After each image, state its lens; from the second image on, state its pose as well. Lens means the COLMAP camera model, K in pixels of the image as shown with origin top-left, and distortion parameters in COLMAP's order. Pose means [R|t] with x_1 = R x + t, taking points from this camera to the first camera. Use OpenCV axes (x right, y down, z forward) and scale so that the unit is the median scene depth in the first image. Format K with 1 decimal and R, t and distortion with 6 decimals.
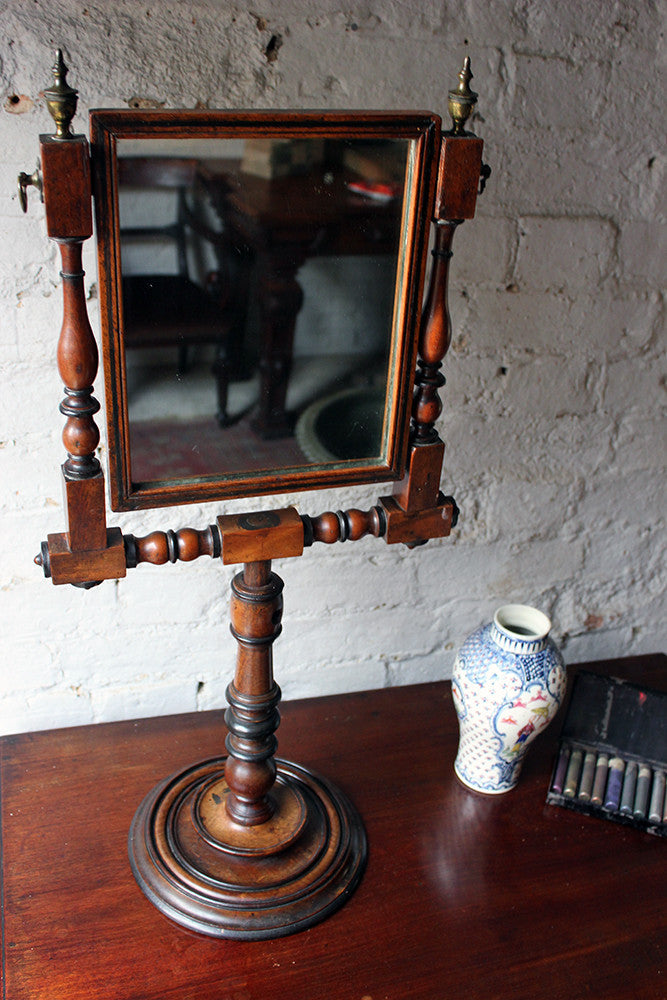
lens RADIAL K [[1027.2, 0, 345.9], [0, 1027.2, 506.5], [0, 0, 1]] dist [-0.079419, 0.000000]
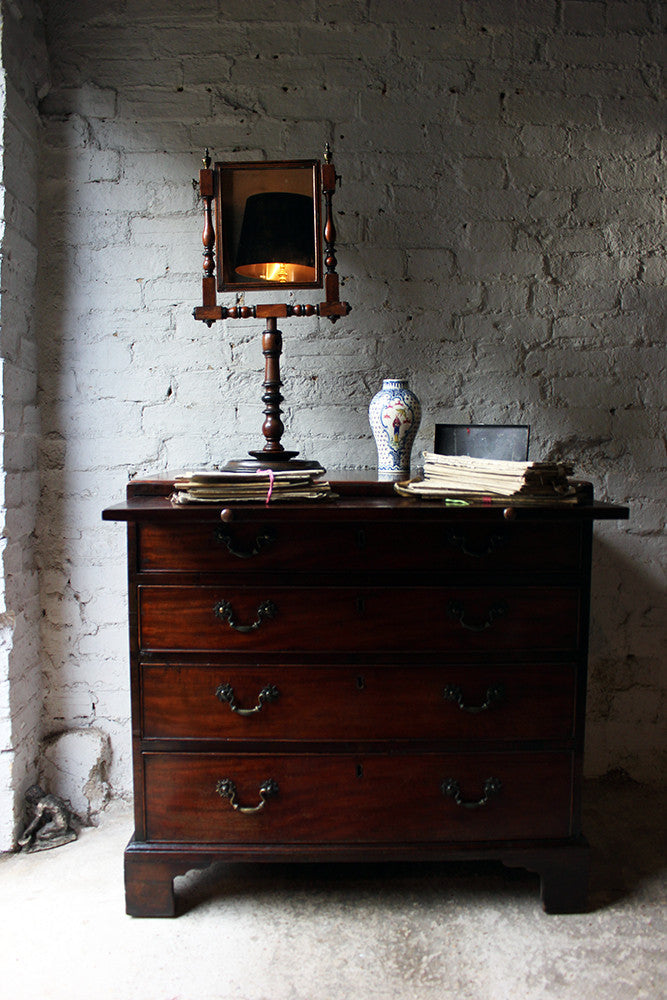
lens RADIAL K [[836.3, 0, 337.7], [0, 836.3, 495.4], [0, 0, 1]] dist [-0.148263, 0.110230]
pose [[0.957737, -0.066517, -0.279850, 0.500681], [-0.062995, 0.900776, -0.429691, 1.037515], [0.280664, 0.429159, 0.858516, -0.442763]]
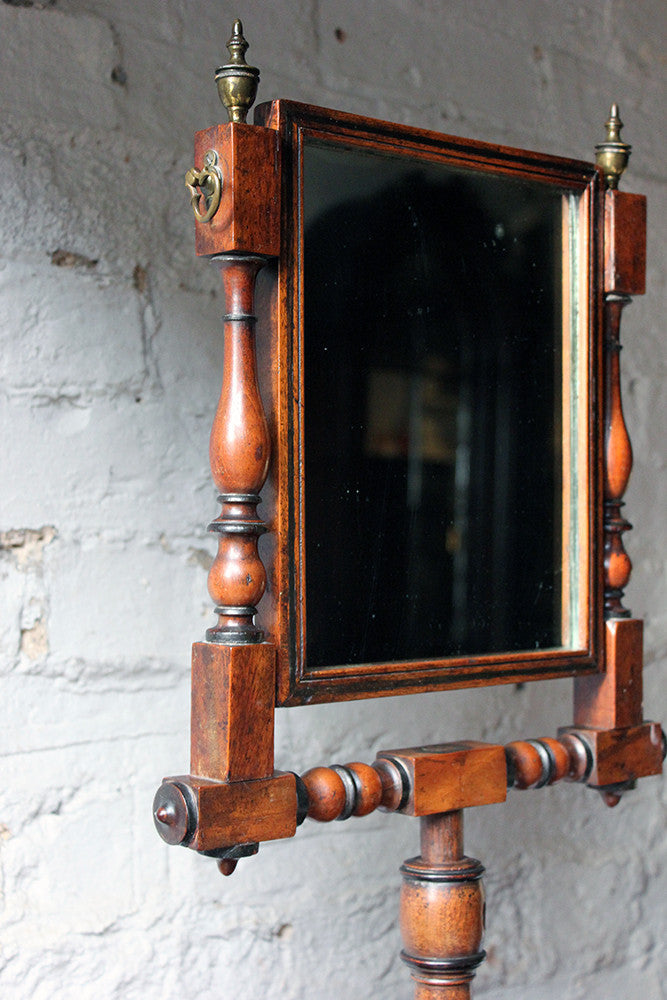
lens RADIAL K [[1706.2, 0, 338.1], [0, 1706.2, 510.5], [0, 0, 1]] dist [0.017588, 0.000000]
pose [[0.908149, -0.065640, 0.413469, -0.424923], [0.263910, 0.856440, -0.443692, 0.243867], [-0.324988, 0.512057, 0.795098, 0.096716]]
